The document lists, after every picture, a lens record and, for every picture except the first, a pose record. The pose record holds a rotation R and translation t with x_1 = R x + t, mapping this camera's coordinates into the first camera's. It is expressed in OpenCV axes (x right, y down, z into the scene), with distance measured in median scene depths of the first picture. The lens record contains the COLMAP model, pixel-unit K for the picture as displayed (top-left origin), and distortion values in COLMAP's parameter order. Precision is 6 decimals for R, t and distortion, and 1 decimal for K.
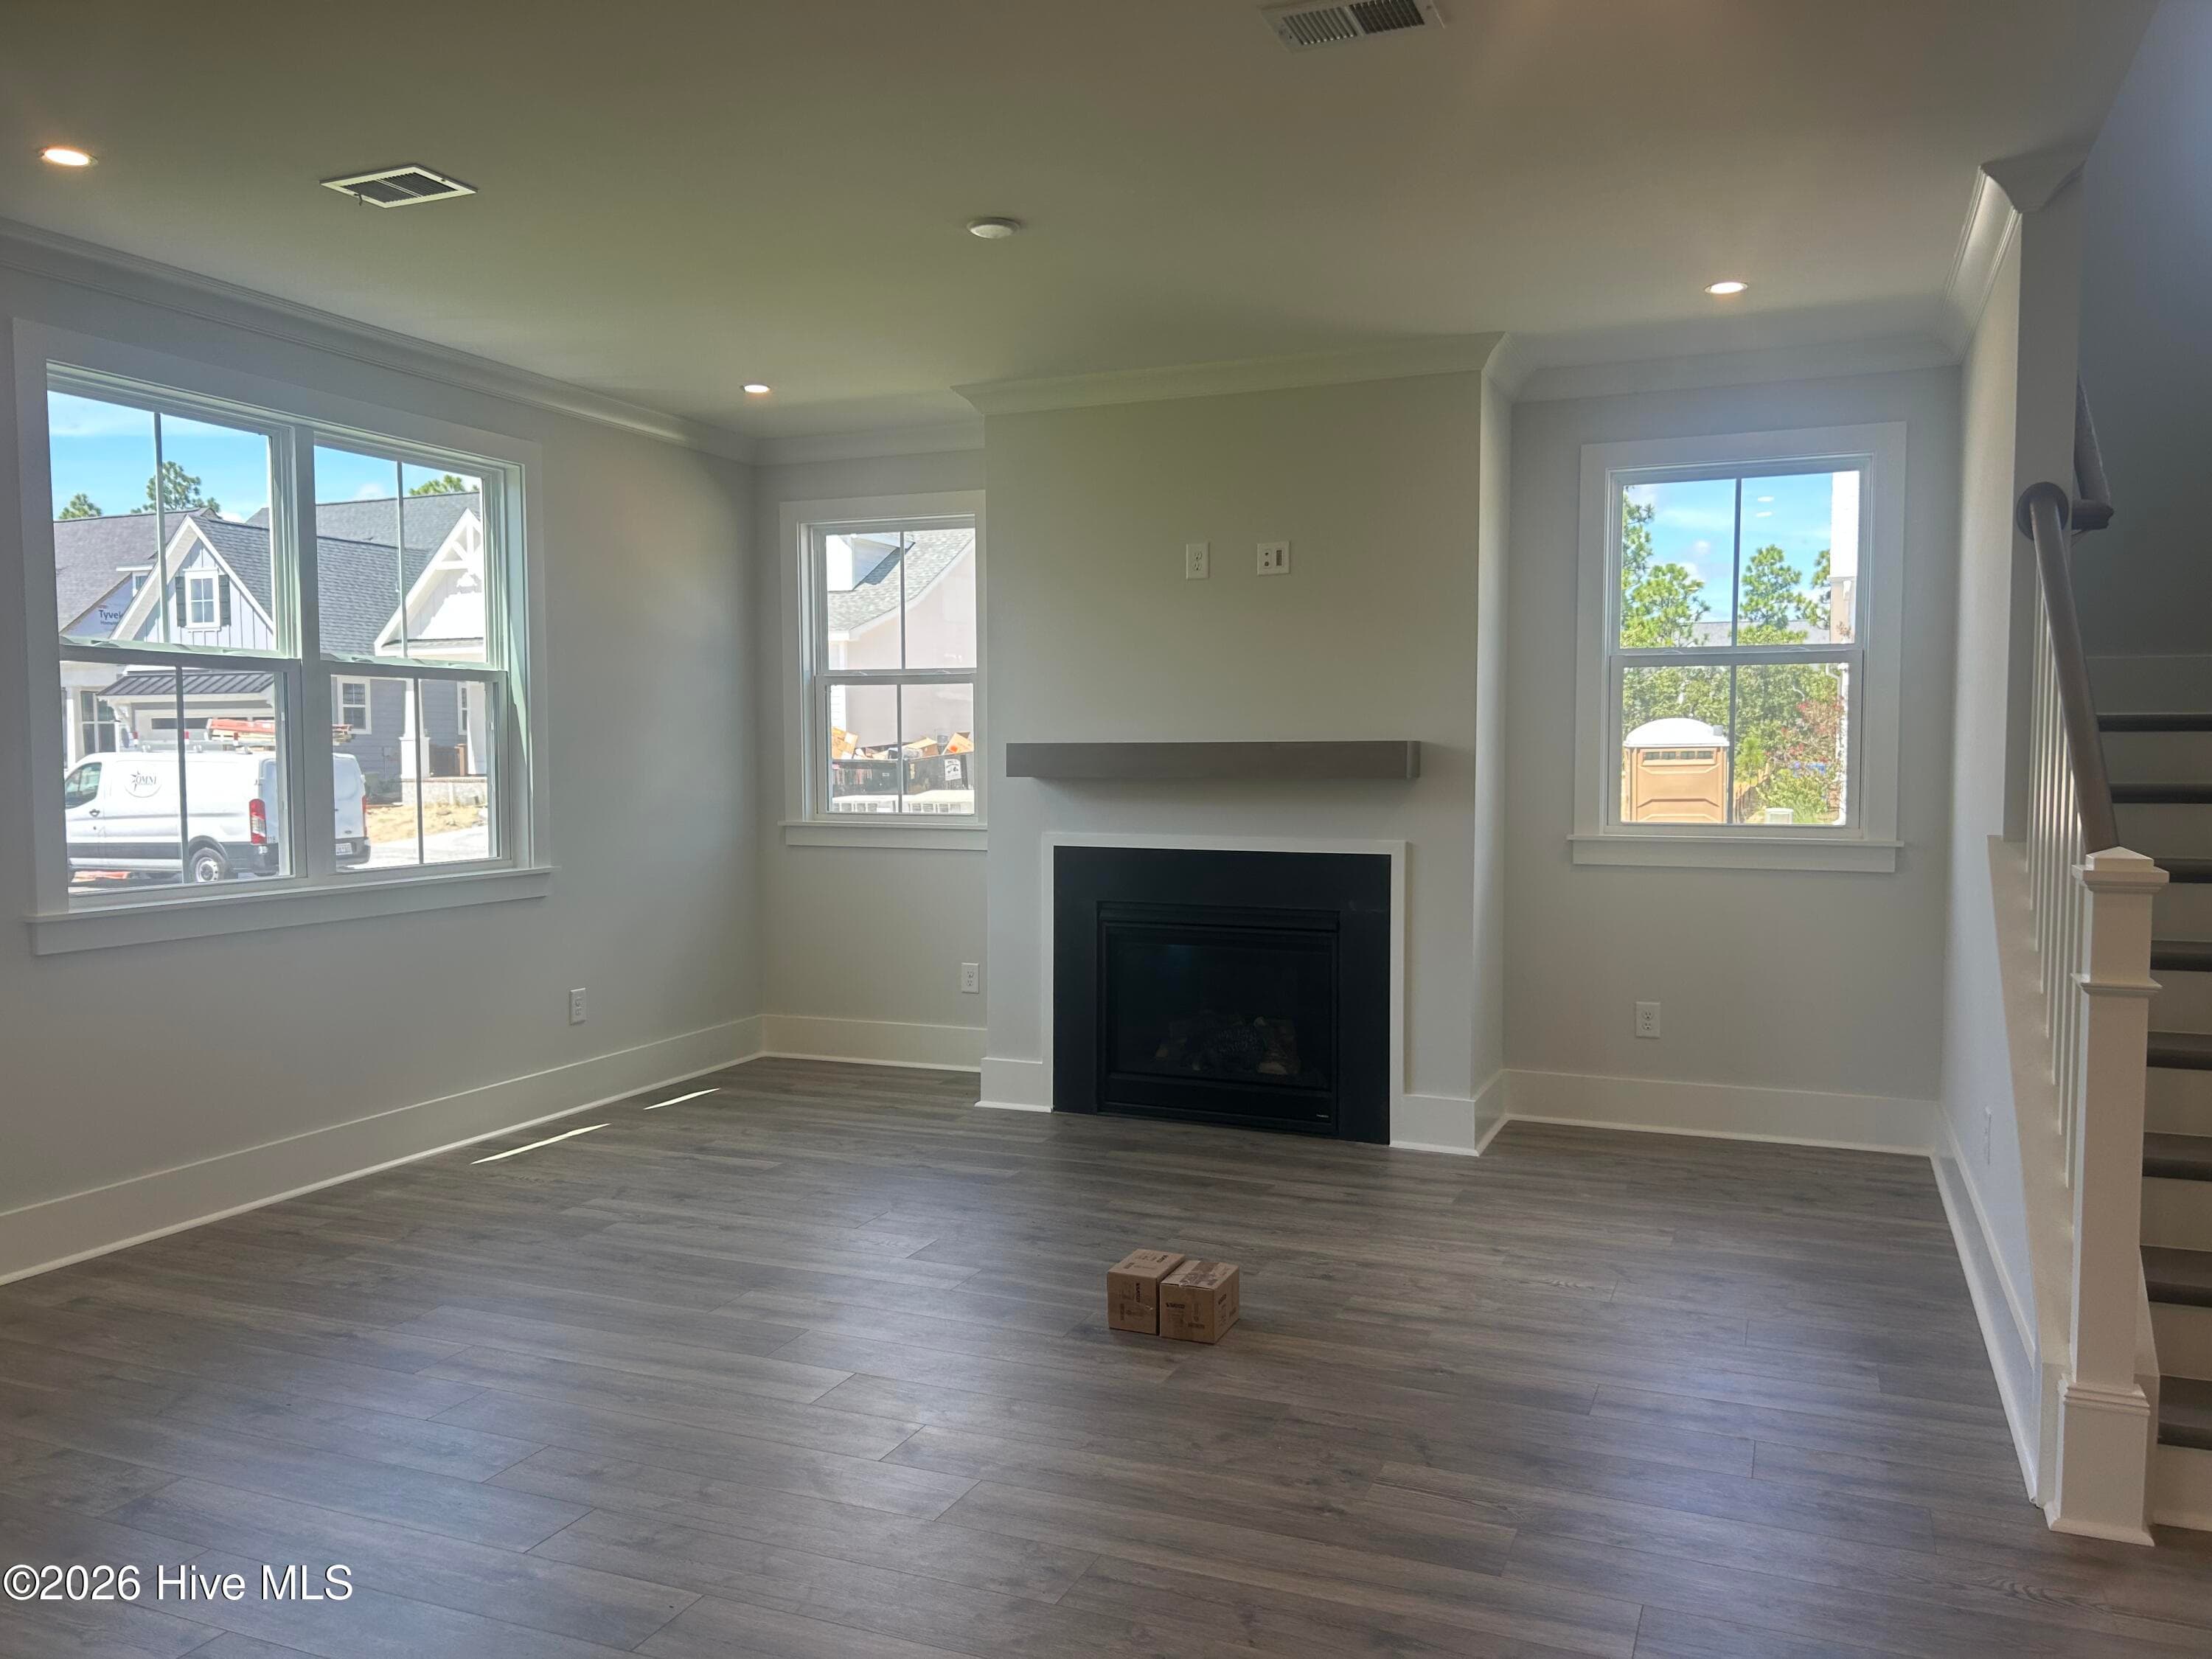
lens RADIAL K [[1669.7, 0, 1100.1], [0, 1669.7, 842.1], [0, 0, 1]] dist [0.045612, -0.029641]
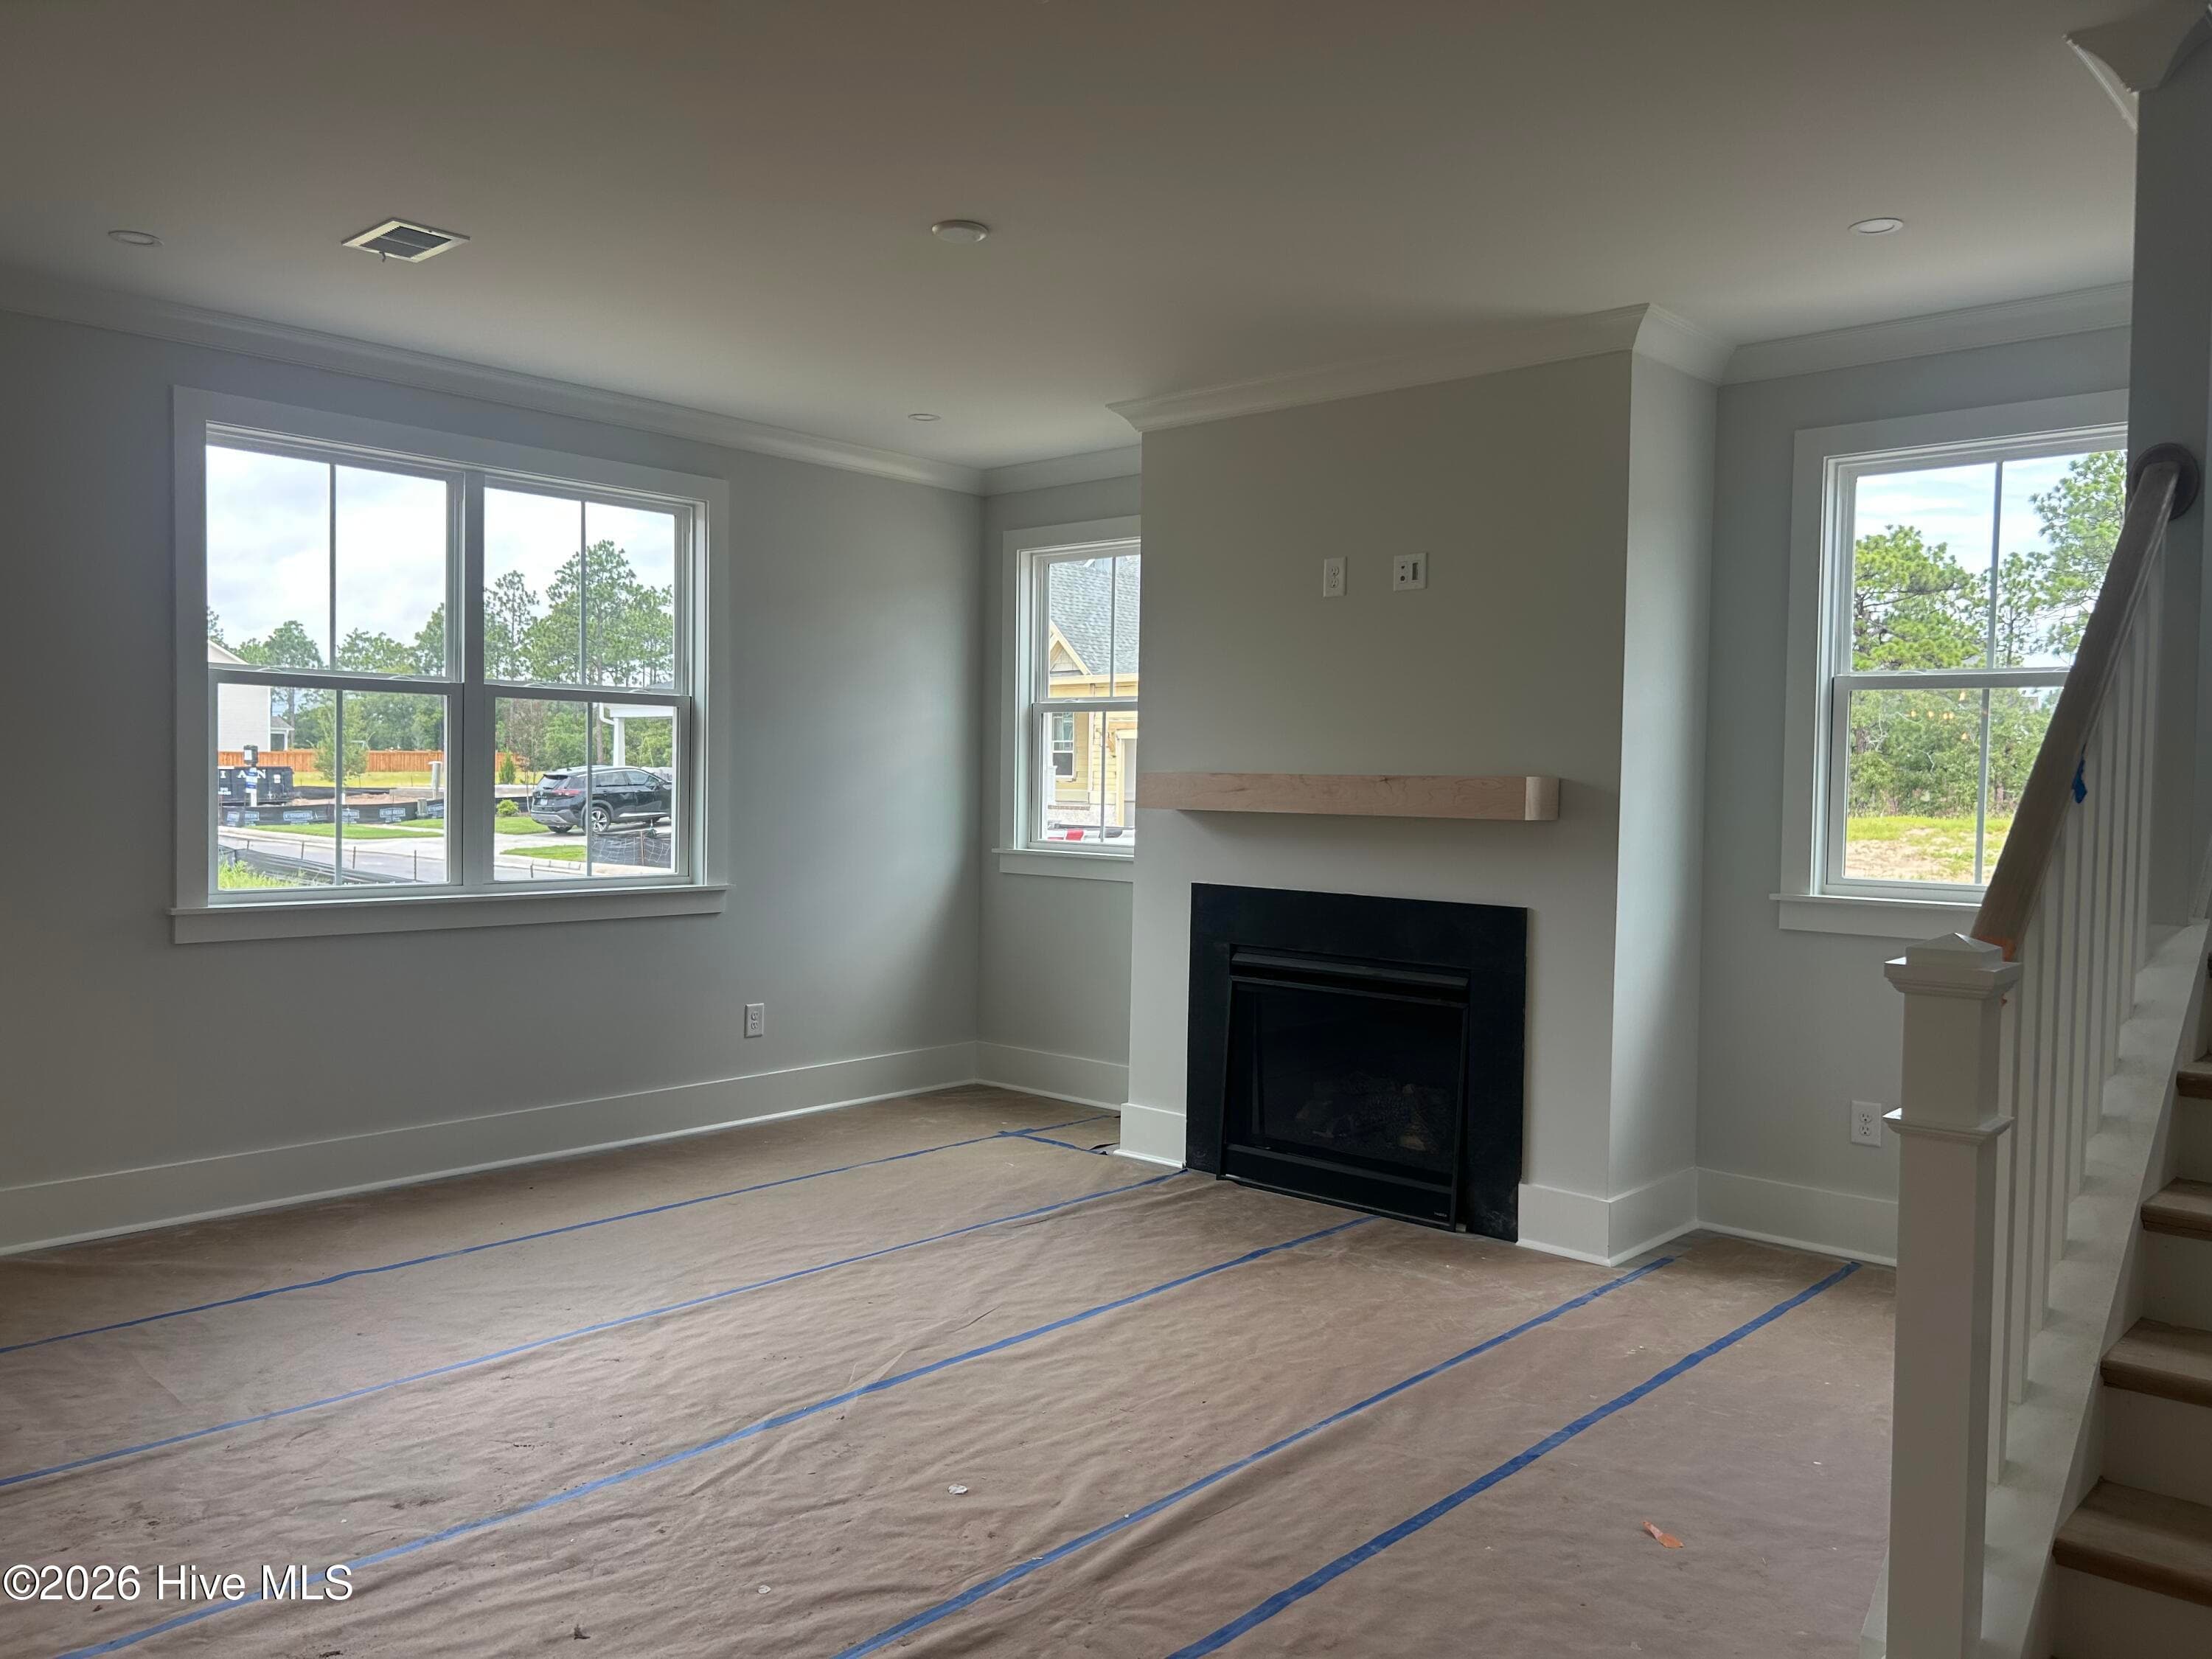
lens RADIAL K [[1669.7, 0, 1104.7], [0, 1669.7, 818.3], [0, 0, 1]] dist [0.045612, -0.029641]
pose [[0.944888, 0.026484, -0.326320, 0.242648], [-0.037115, 0.998962, -0.026397, -0.007641], [0.325283, 0.037054, 0.944891, 0.099985]]
